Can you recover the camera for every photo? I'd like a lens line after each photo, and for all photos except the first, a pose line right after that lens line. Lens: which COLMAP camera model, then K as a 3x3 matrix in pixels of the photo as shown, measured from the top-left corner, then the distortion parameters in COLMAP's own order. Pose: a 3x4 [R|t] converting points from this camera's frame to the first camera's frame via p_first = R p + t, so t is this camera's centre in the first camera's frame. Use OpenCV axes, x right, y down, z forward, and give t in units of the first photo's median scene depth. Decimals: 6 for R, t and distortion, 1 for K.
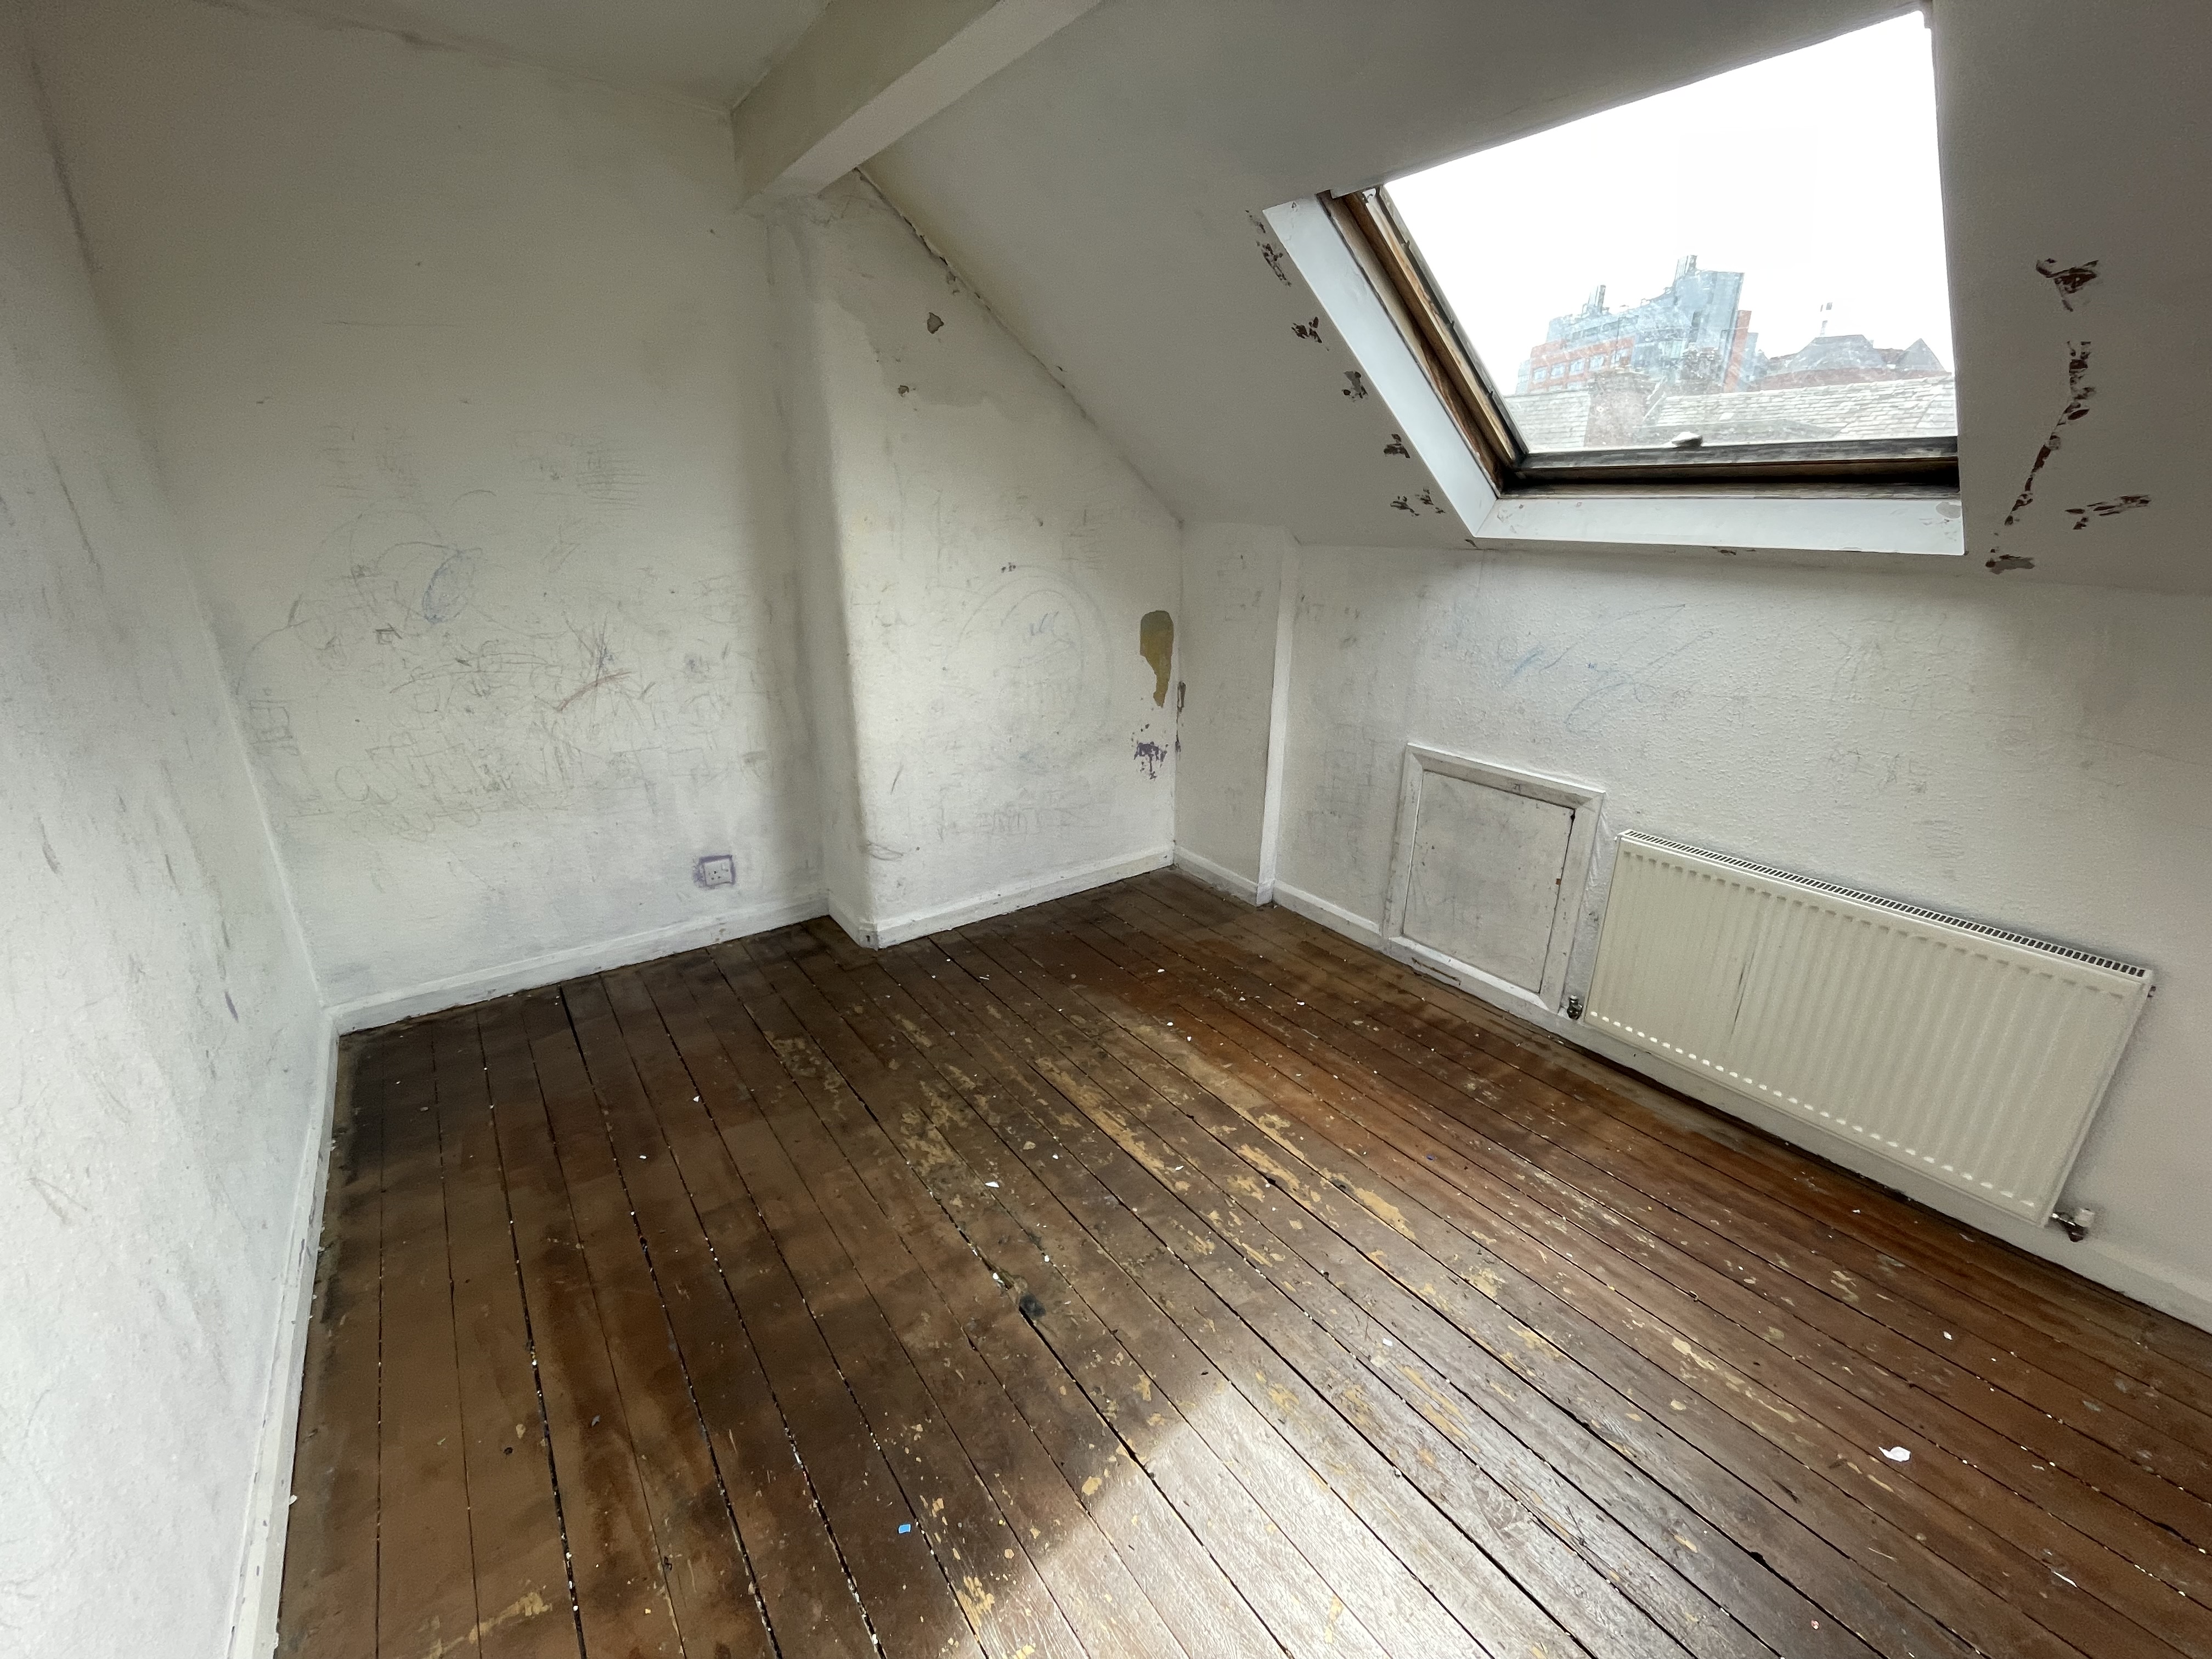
lens RADIAL K [[901.3, 0, 1105.8], [0, 901.3, 824.6], [0, 0, 1]] dist [-0.001300, 0.000491]
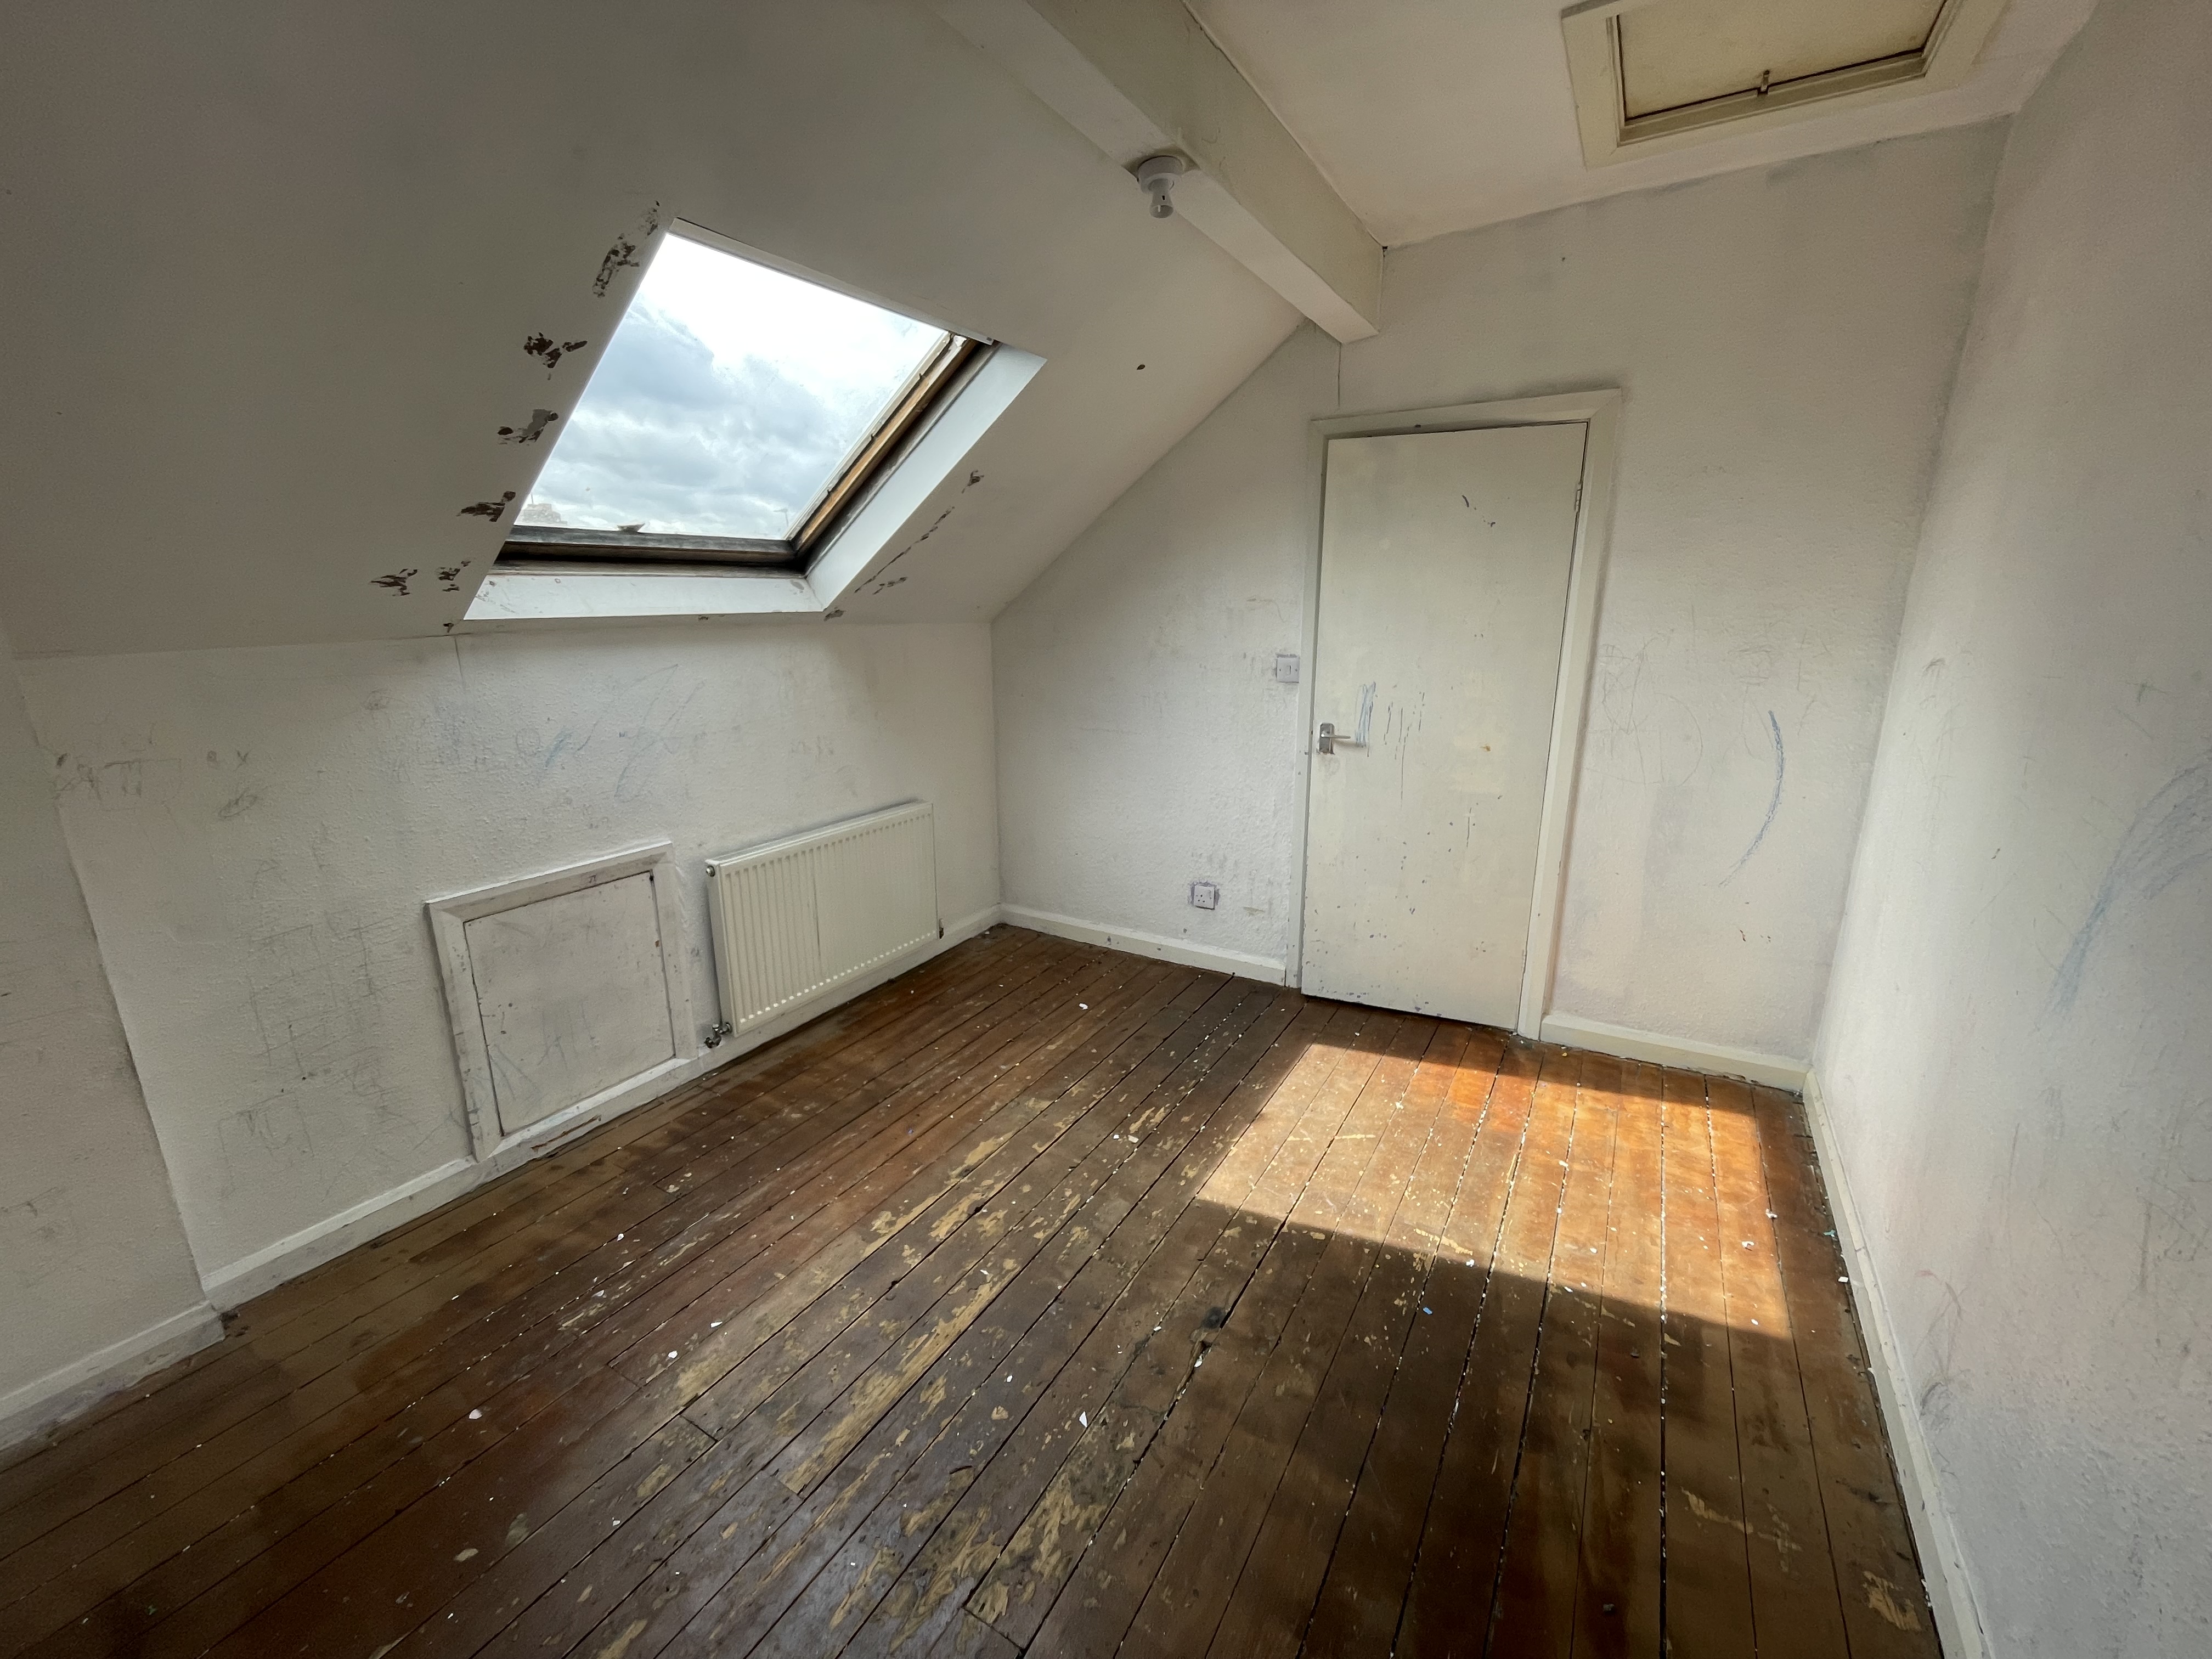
lens RADIAL K [[901.3, 0, 1103.7], [0, 901.3, 825.2], [0, 0, 1]] dist [-0.001300, 0.000491]
pose [[-0.380927, -0.237284, 0.893639, -0.620185], [0.312474, 0.876604, 0.365958, -0.294606], [-0.870204, 0.418643, -0.259777, 0.845903]]
